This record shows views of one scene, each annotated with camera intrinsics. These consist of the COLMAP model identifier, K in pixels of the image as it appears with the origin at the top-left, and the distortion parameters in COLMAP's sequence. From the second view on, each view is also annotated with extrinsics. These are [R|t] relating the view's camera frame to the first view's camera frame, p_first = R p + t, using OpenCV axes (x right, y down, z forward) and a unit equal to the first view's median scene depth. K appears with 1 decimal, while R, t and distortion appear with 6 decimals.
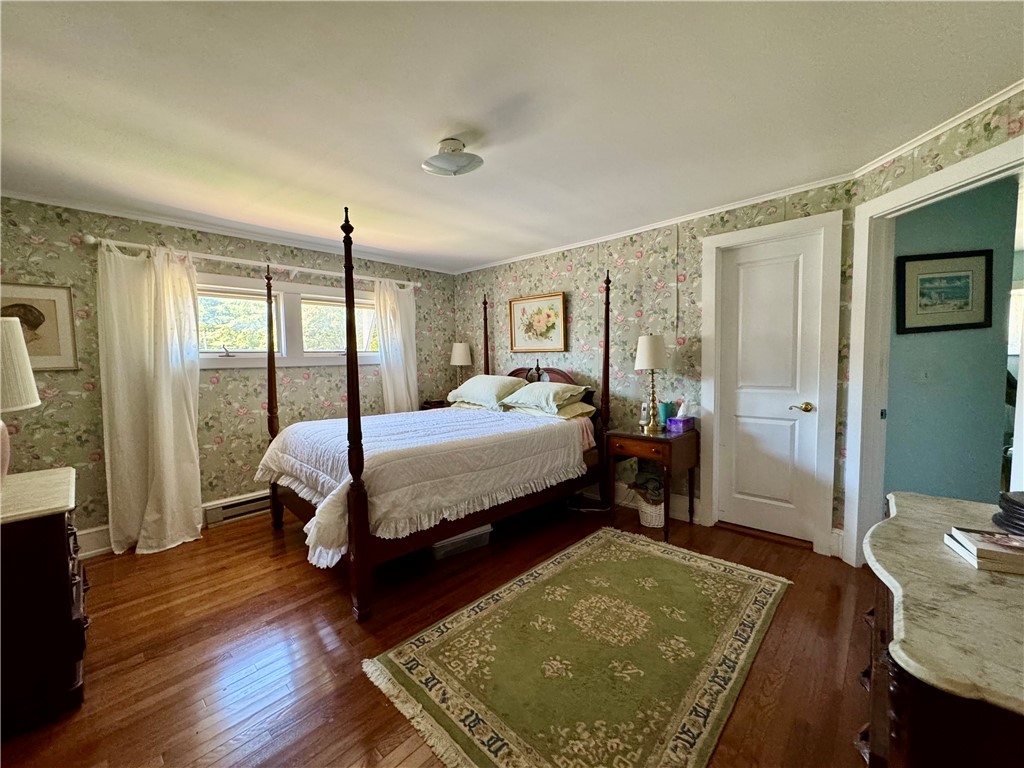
lens RADIAL K [[408.6, 0, 511.9], [0, 408.6, 381.3], [0, 0, 1]] dist [-0.002854, 0.000475]
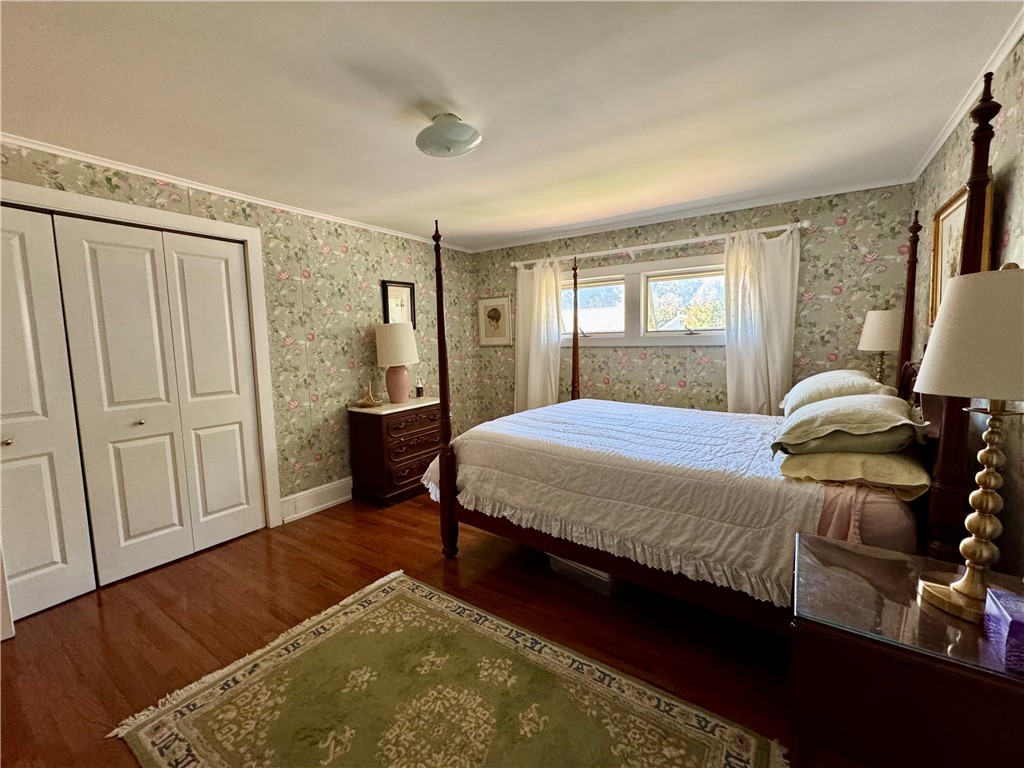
lens RADIAL K [[433.1, 0, 512.3], [0, 433.1, 379.1], [0, 0, 1]] dist [-0.001446, 0.000281]
pose [[0.152488, 0.102817, -0.982943, 0.647431], [-0.045127, 0.994261, 0.097001, -0.060299], [0.987275, 0.029566, 0.156252, 0.704655]]
